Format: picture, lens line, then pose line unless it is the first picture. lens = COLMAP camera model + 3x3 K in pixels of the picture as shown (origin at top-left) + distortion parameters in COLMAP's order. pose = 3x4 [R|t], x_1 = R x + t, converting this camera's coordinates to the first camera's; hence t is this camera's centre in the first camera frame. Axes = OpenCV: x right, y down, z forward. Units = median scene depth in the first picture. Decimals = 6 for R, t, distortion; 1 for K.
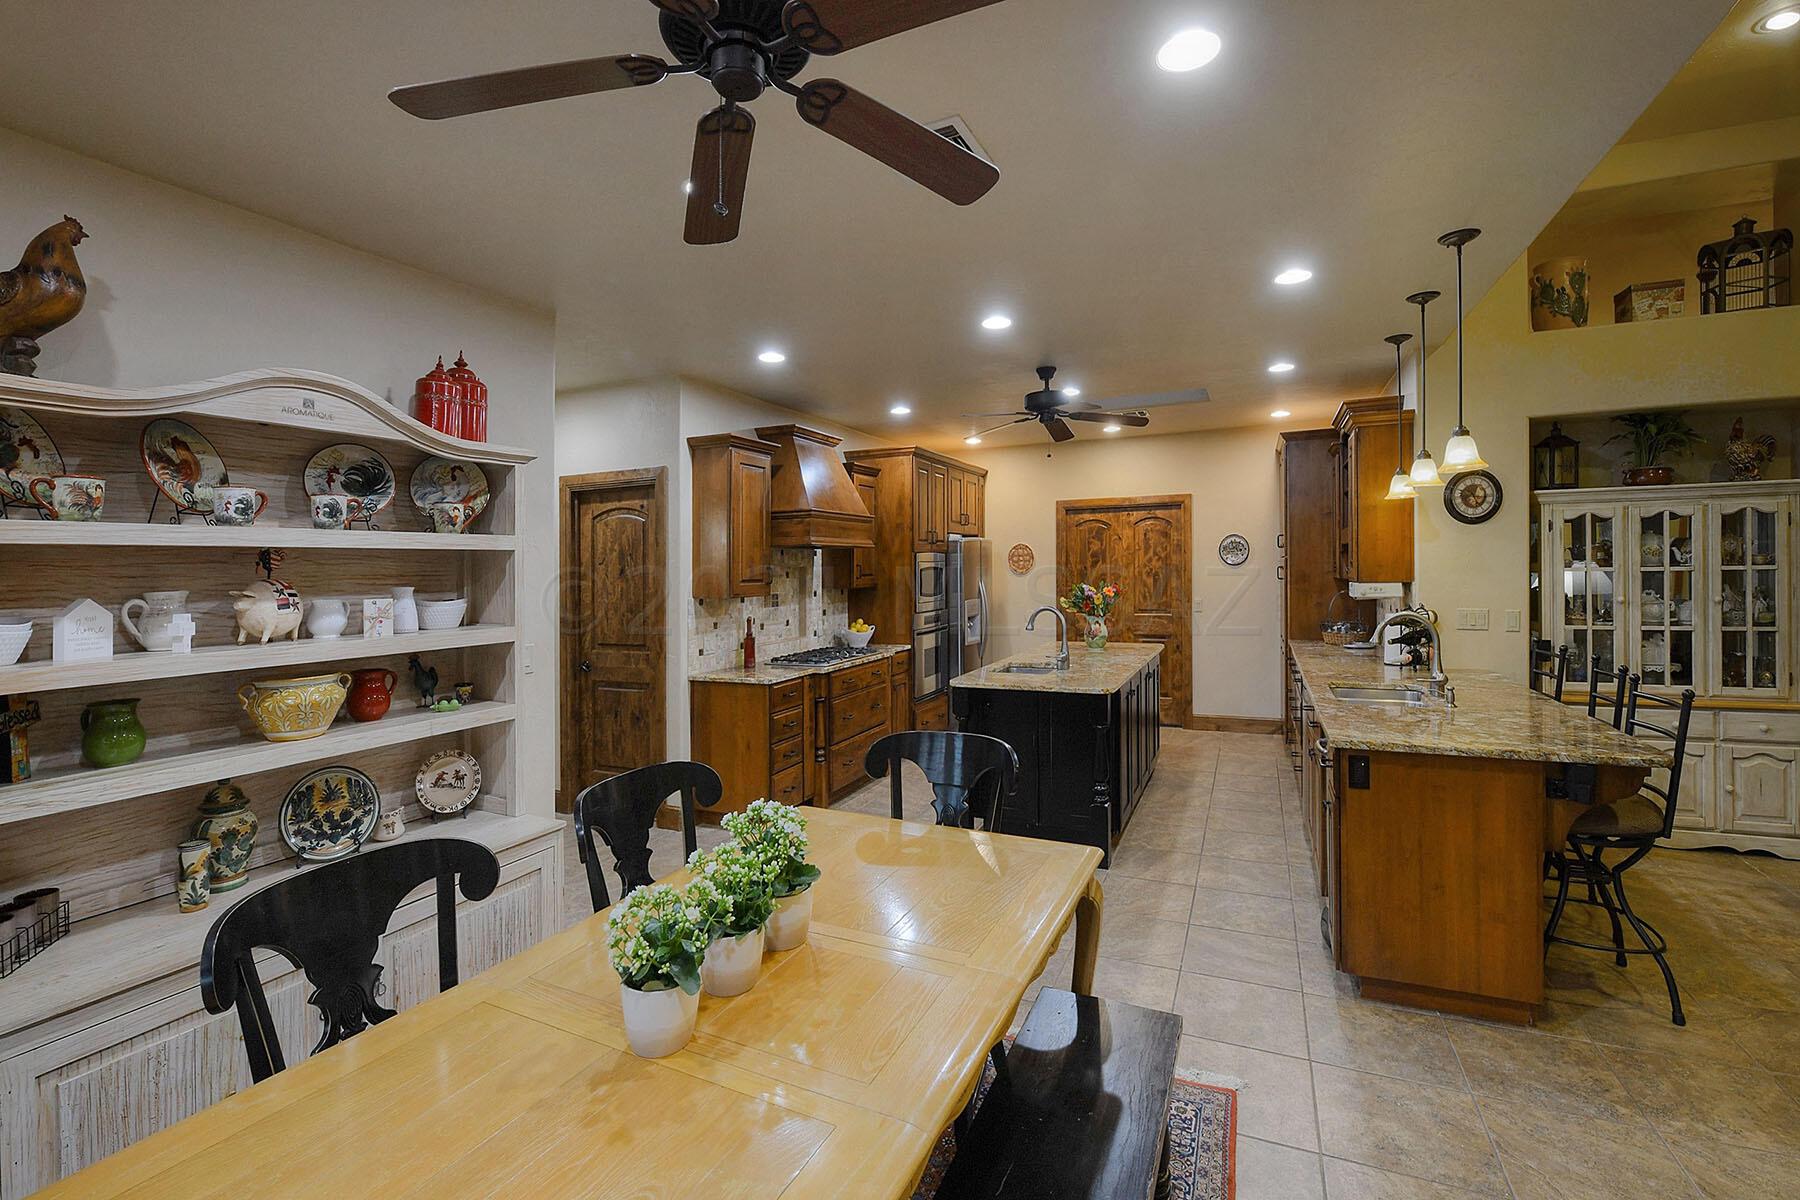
lens RADIAL K [[775.8, 0, 871.6], [0, 775.8, 569.4], [0, 0, 1]] dist [-0.010811, -0.000216]
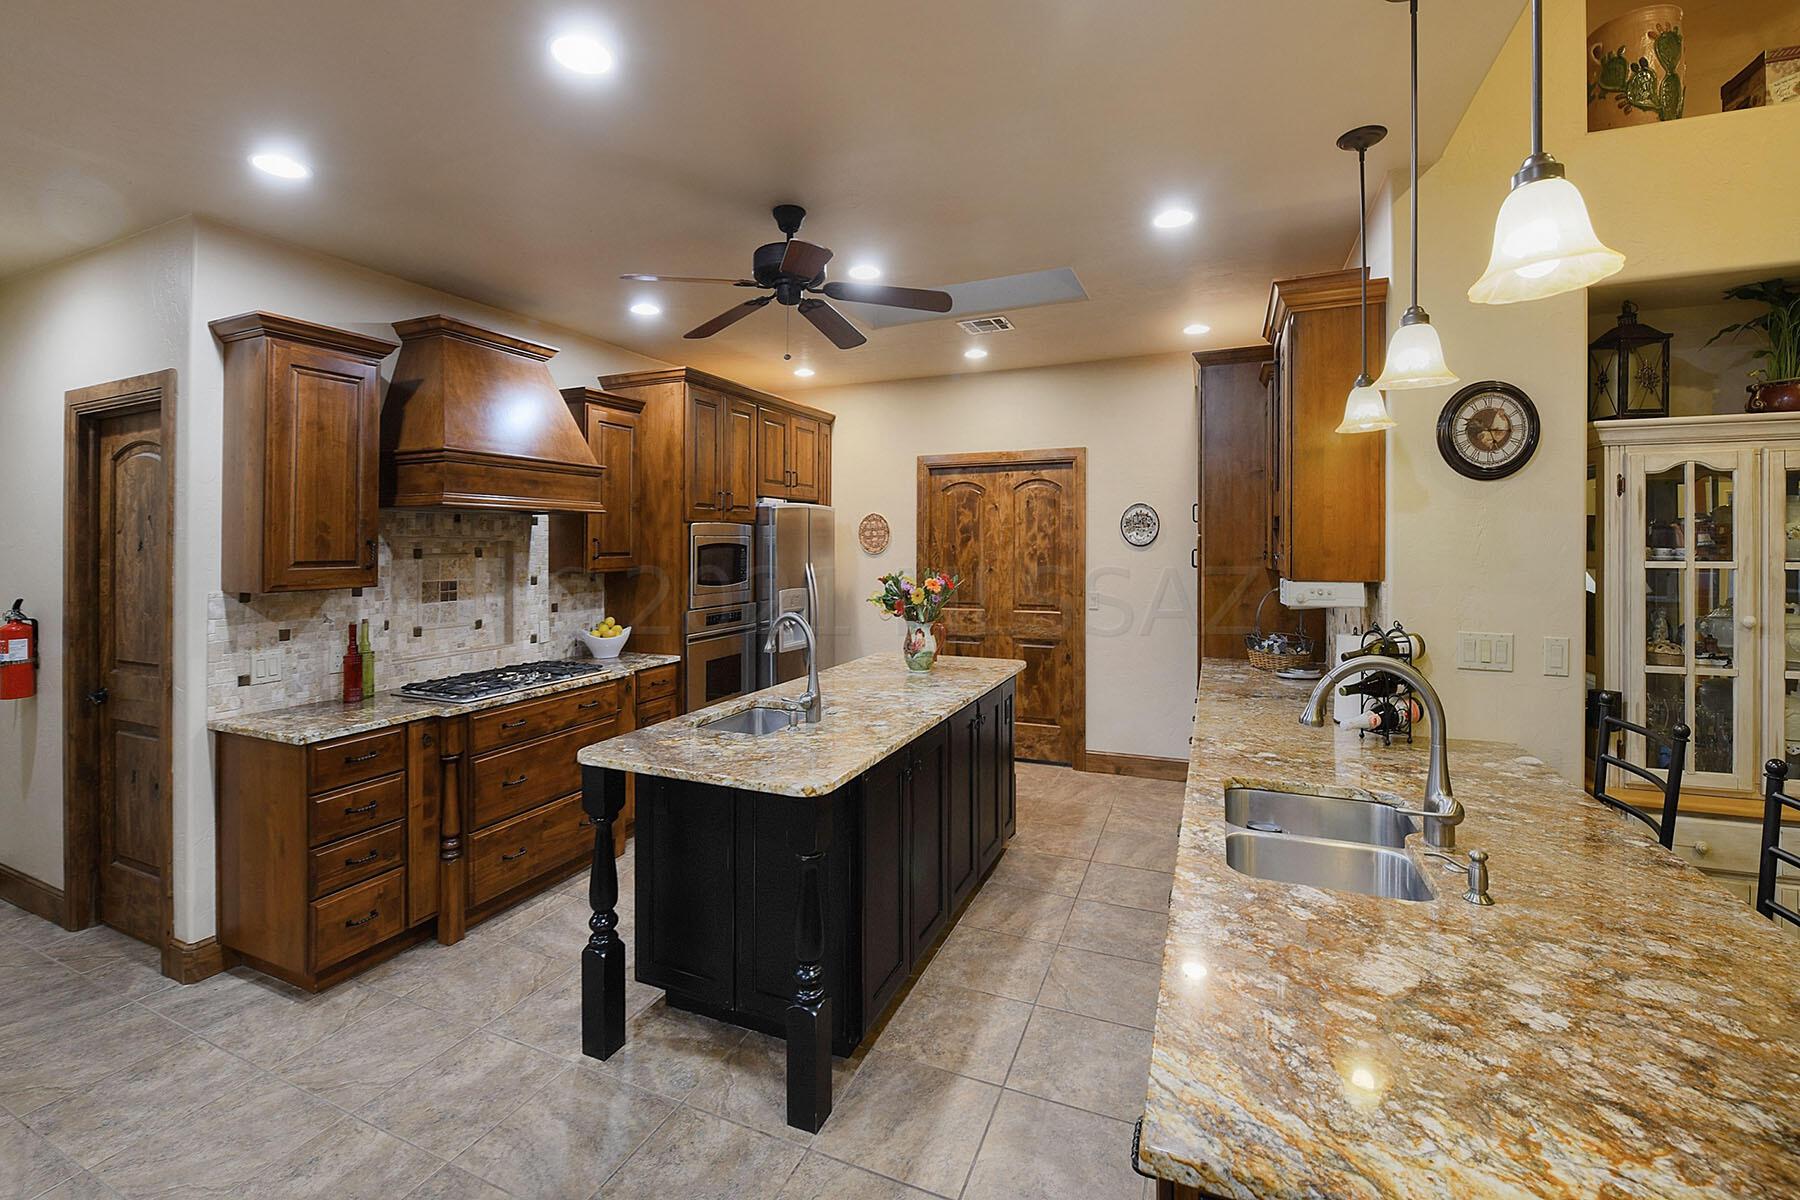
lens RADIAL K [[775.8, 0, 909.9], [0, 775.8, 536.0], [0, 0, 1]] dist [-0.010811, -0.000216]
pose [[0.997098, 0.013880, 0.074850, 0.247568], [-0.013101, 0.999855, -0.010882, -0.005343], [-0.074990, 0.009870, 0.997135, 0.364834]]
